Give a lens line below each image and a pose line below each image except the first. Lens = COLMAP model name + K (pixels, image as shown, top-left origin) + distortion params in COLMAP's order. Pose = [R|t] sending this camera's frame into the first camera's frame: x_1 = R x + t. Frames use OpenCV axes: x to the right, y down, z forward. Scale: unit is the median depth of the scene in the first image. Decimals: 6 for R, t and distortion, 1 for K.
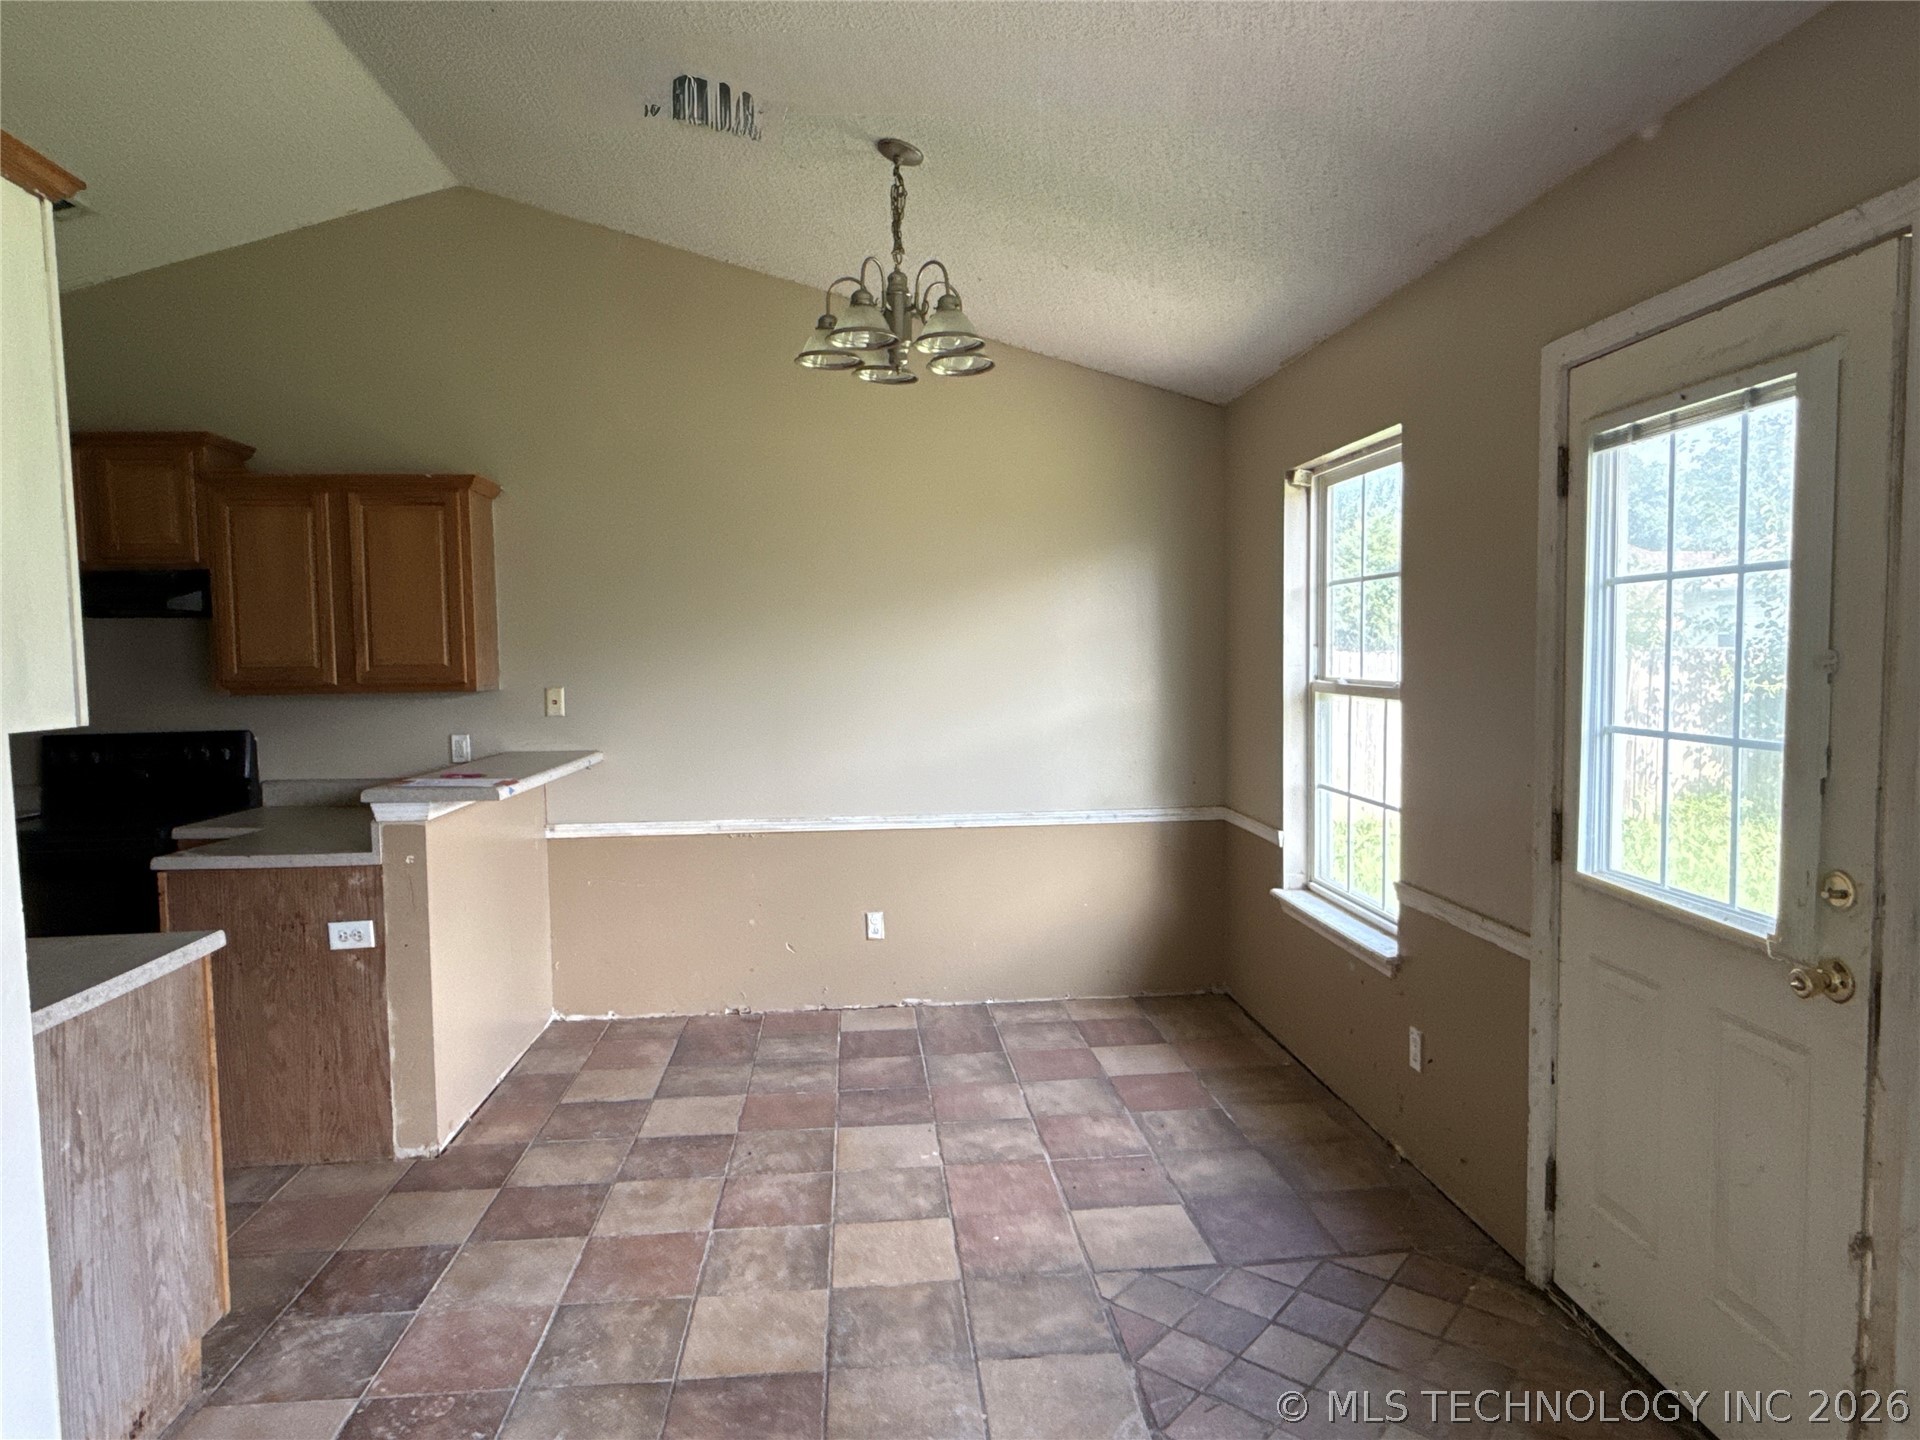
lens RADIAL K [[1154.7, 0, 961.9], [0, 1154.7, 727.2], [0, 0, 1]] dist [-0.004199, 0.001617]
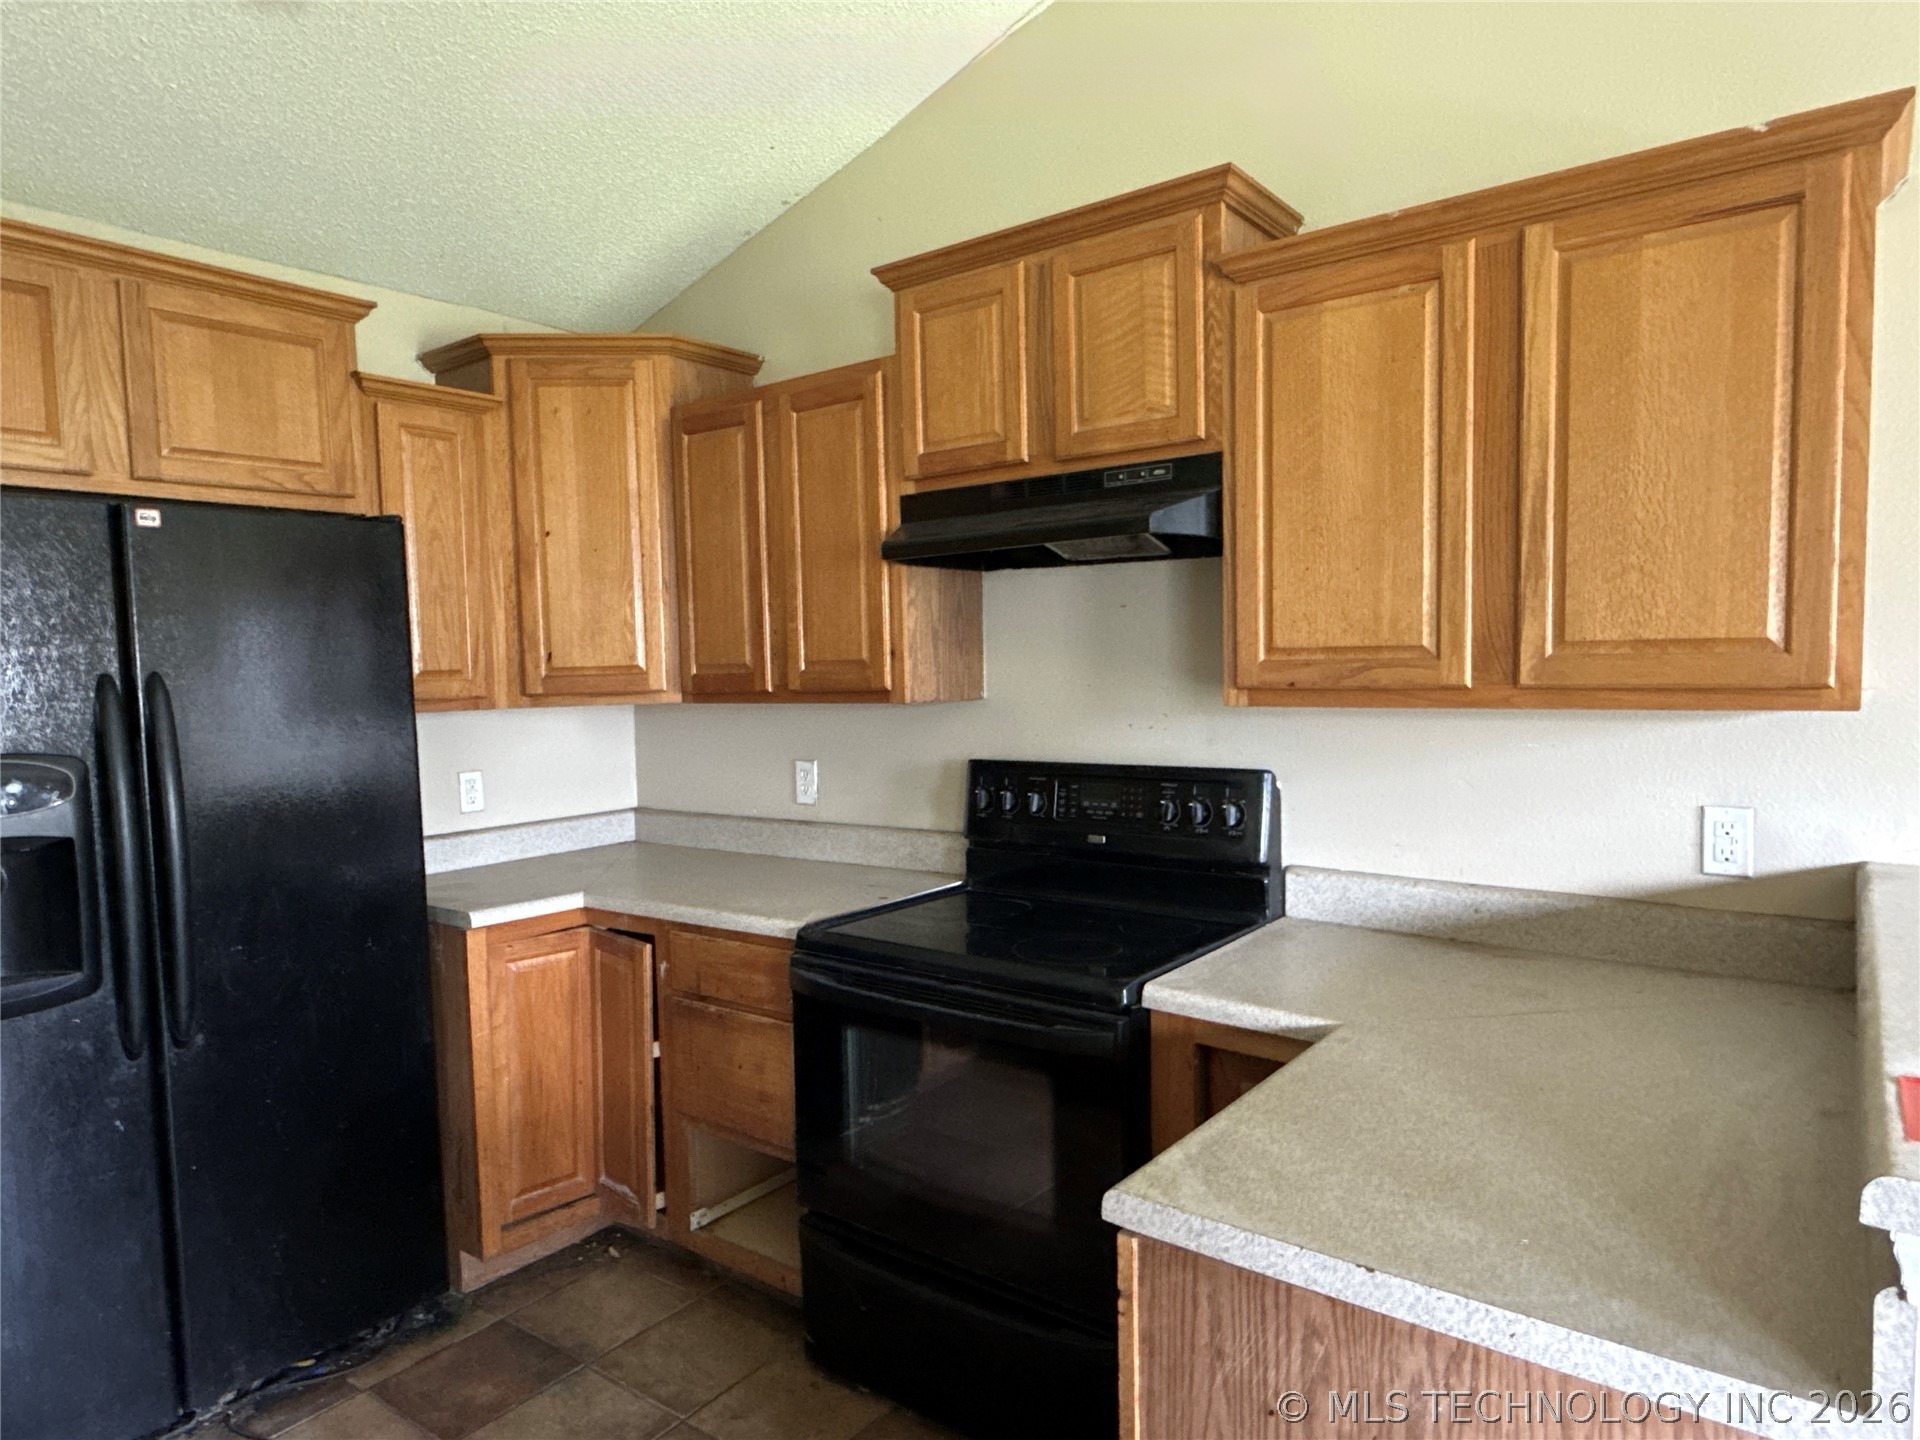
lens RADIAL K [[1157.4, 0, 958.5], [0, 1157.4, 730.1], [0, 0, 1]] dist [0.003089, 0.000191]
pose [[0.734975, 0.041553, -0.676820, -0.397475], [-0.030803, 0.999136, 0.027891, -0.027672], [0.677394, 0.000349, 0.735620, 0.561641]]
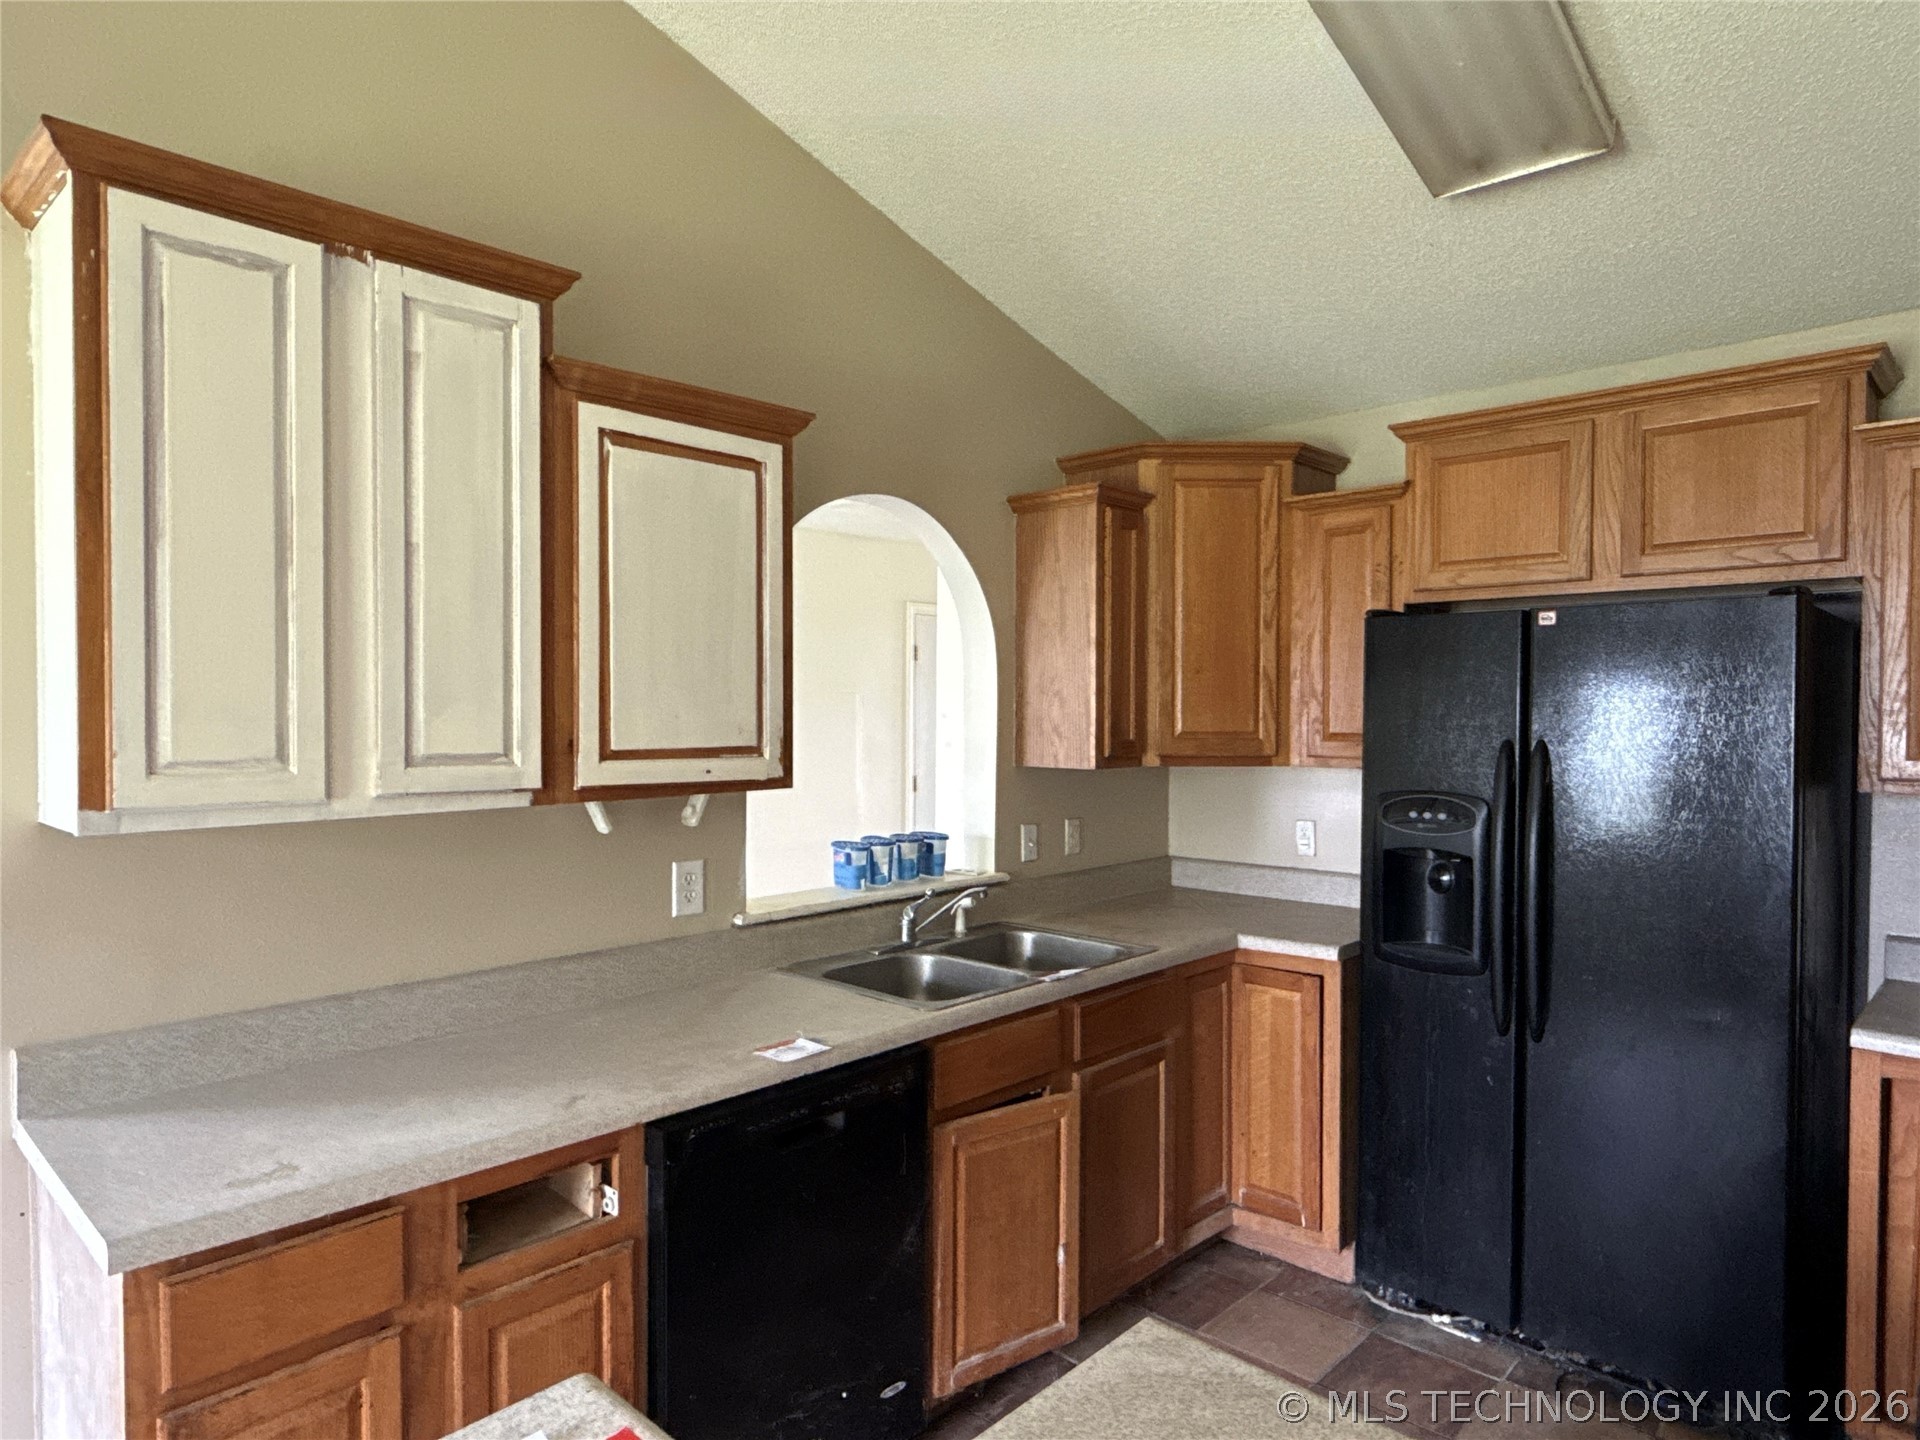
lens RADIAL K [[1154.7, 0, 961.9], [0, 1154.7, 727.2], [0, 0, 1]] dist [-0.004199, 0.001617]
pose [[-0.748974, 0.027645, -0.662022, -0.340449], [-0.029862, 0.996706, 0.075405, -0.074007], [0.661926, 0.076245, -0.745681, 0.962095]]
